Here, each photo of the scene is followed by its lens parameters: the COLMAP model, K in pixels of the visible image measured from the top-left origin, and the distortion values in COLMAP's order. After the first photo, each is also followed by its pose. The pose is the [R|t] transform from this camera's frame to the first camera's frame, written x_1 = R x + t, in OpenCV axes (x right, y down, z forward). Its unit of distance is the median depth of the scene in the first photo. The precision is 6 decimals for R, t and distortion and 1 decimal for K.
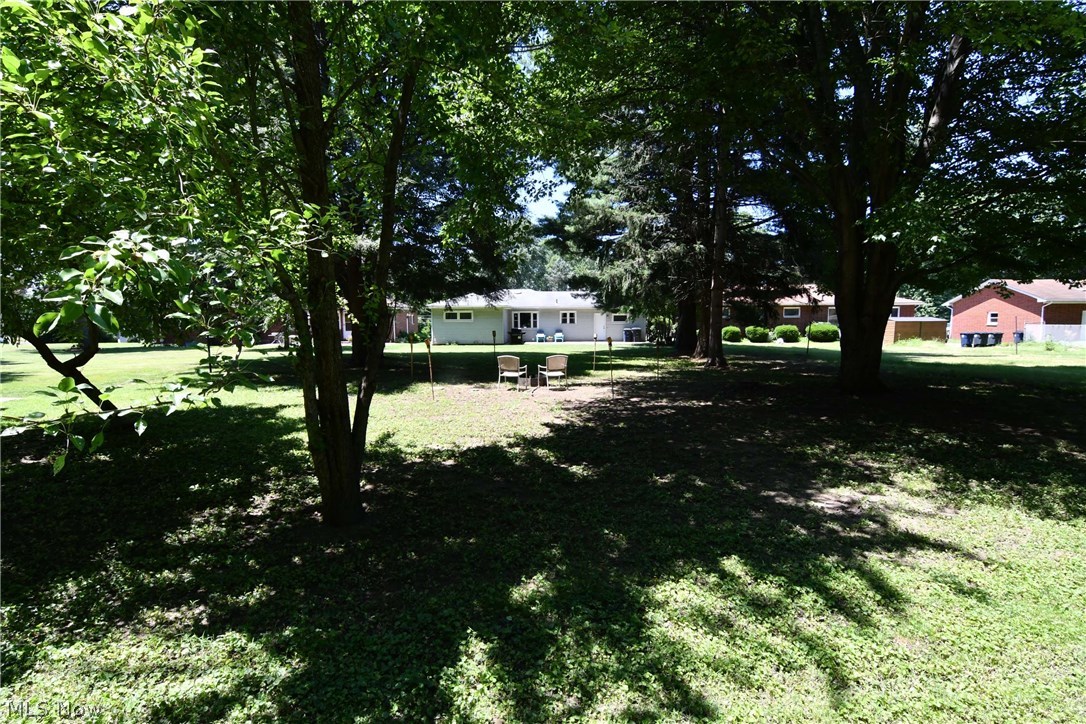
lens RADIAL K [[525.1, 0, 541.7], [0, 525.1, 373.3], [0, 0, 1]] dist [-0.006472, -0.010755]
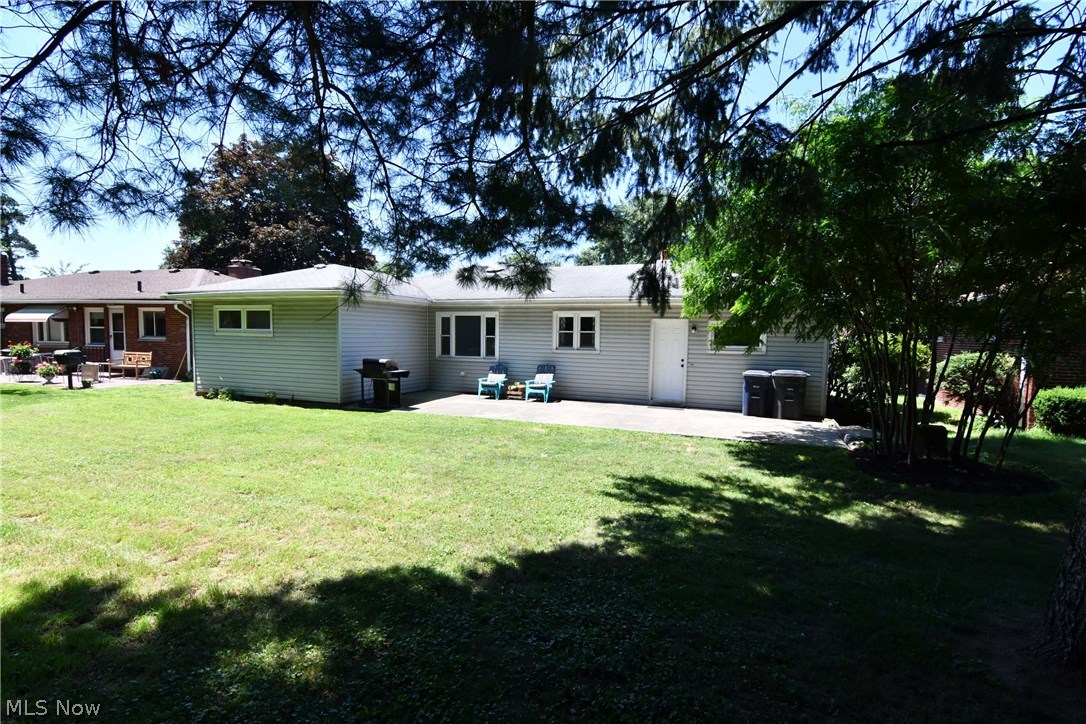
lens RADIAL K [[525.1, 0, 541.7], [0, 525.1, 373.3], [0, 0, 1]] dist [-0.006472, -0.010755]
pose [[0.938168, 0.046863, -0.342993, 0.149529], [-0.057969, 0.998072, -0.022195, -0.069489], [0.341292, 0.040705, 0.939076, 0.671171]]
